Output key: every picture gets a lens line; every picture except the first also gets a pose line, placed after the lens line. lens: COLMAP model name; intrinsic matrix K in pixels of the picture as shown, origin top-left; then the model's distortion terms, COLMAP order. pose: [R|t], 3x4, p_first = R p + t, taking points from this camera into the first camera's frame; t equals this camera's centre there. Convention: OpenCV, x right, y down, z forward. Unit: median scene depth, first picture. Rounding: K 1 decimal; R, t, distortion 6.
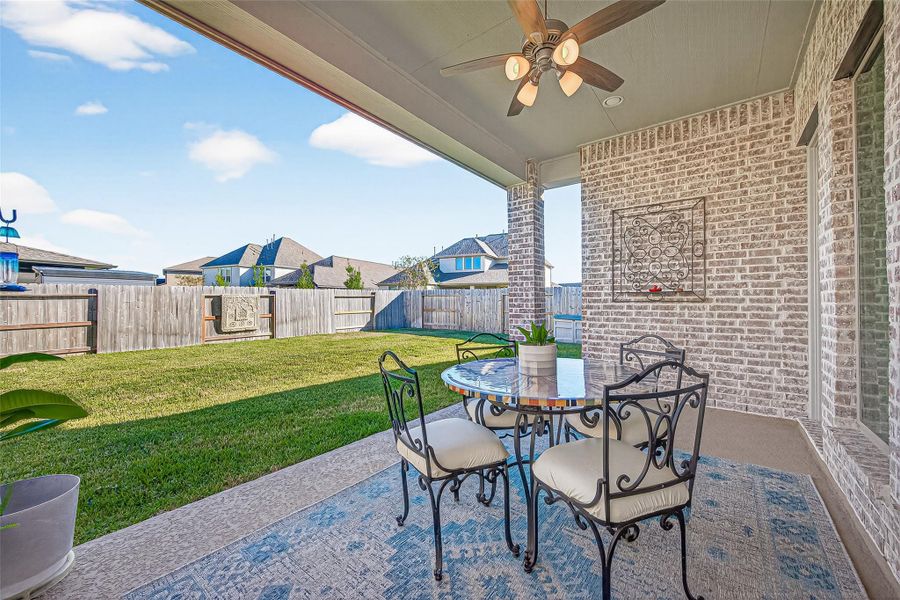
lens RADIAL K [[351.9, 0, 451.1], [0, 351.9, 298.3], [0, 0, 1]] dist [0.000432, -0.000003]
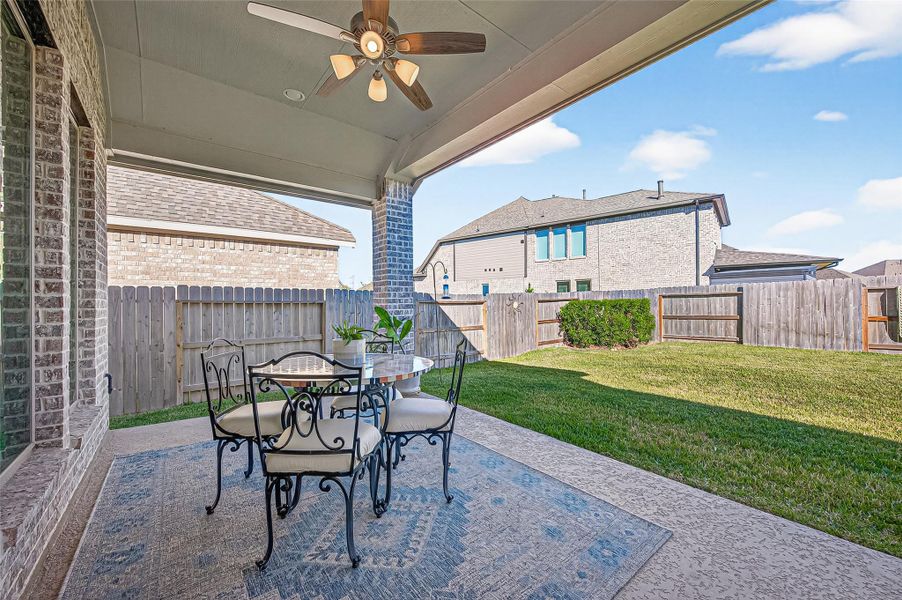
lens RADIAL K [[352.6, 0, 452.7], [0, 352.6, 302.0], [0, 0, 1]] dist [0.000432, -0.000003]
pose [[-0.235362, 0.007076, -0.971882, 0.298781], [0.024513, 0.999699, 0.001342, -0.002729], [0.971599, -0.023507, -0.235465, 0.352601]]
